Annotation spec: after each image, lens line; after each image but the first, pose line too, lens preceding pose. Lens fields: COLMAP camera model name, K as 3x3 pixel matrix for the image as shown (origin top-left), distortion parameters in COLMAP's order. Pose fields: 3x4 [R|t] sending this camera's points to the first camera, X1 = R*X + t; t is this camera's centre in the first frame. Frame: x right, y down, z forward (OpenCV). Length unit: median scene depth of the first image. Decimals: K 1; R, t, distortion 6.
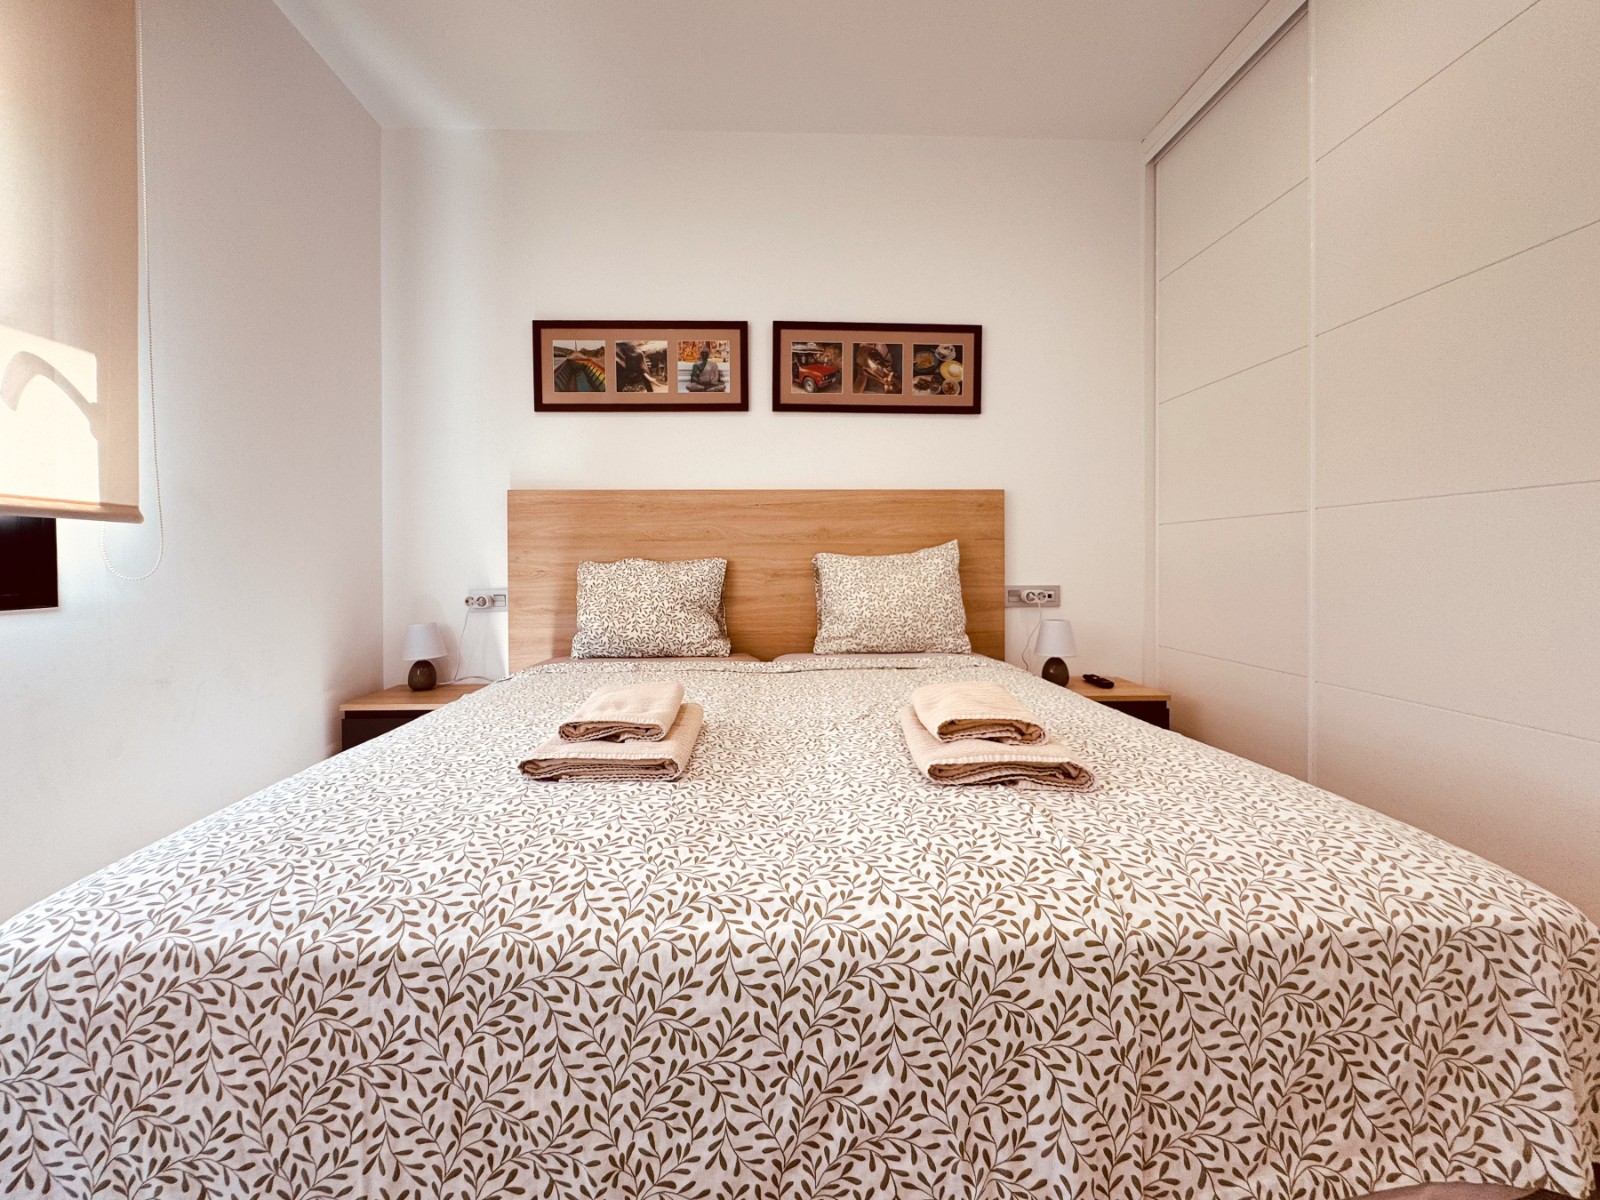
lens RADIAL K [[671.0, 0, 784.0], [0, 671.0, 563.2], [0, 0, 1]] dist [-0.000728, 0.000396]
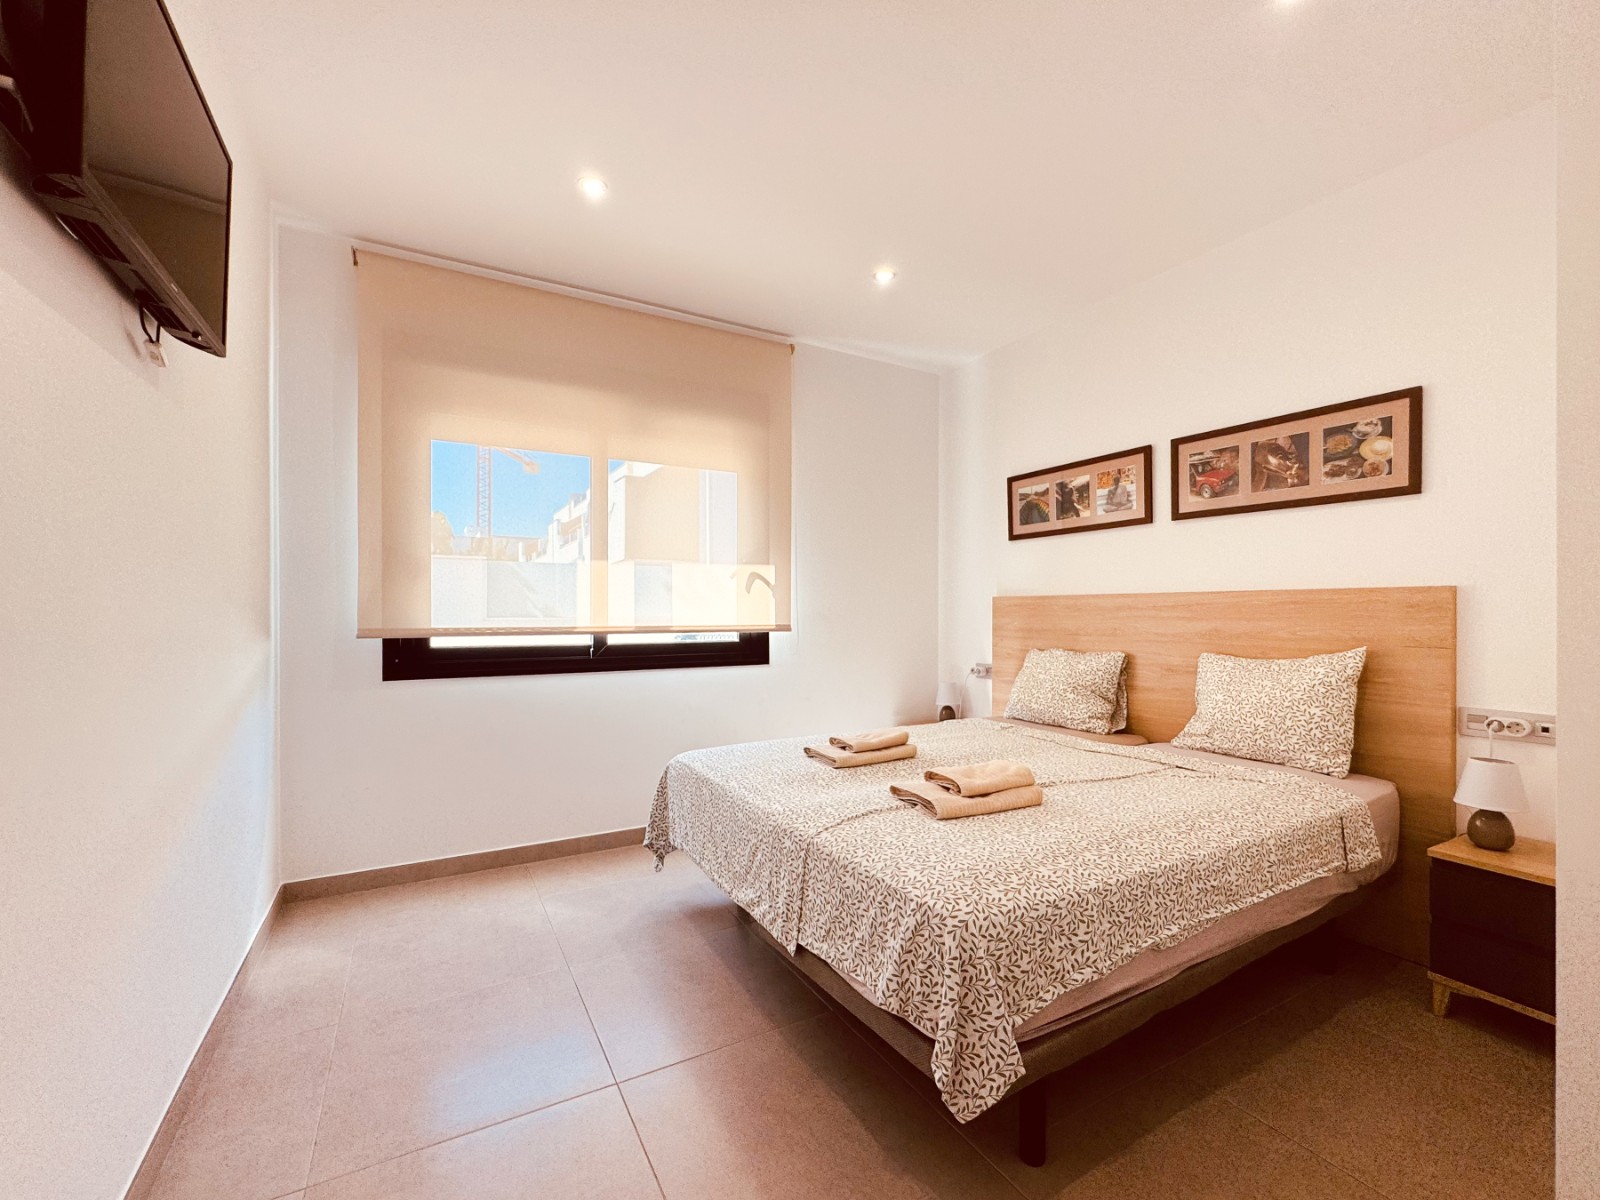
lens RADIAL K [[671.0, 0, 801.5], [0, 671.0, 605.3], [0, 0, 1]] dist [-0.000728, 0.000396]
pose [[0.464942, -0.002790, -0.885337, 0.677142], [-0.007483, 0.999947, -0.007080, -0.075893], [0.885310, 0.009917, 0.464896, -0.049112]]
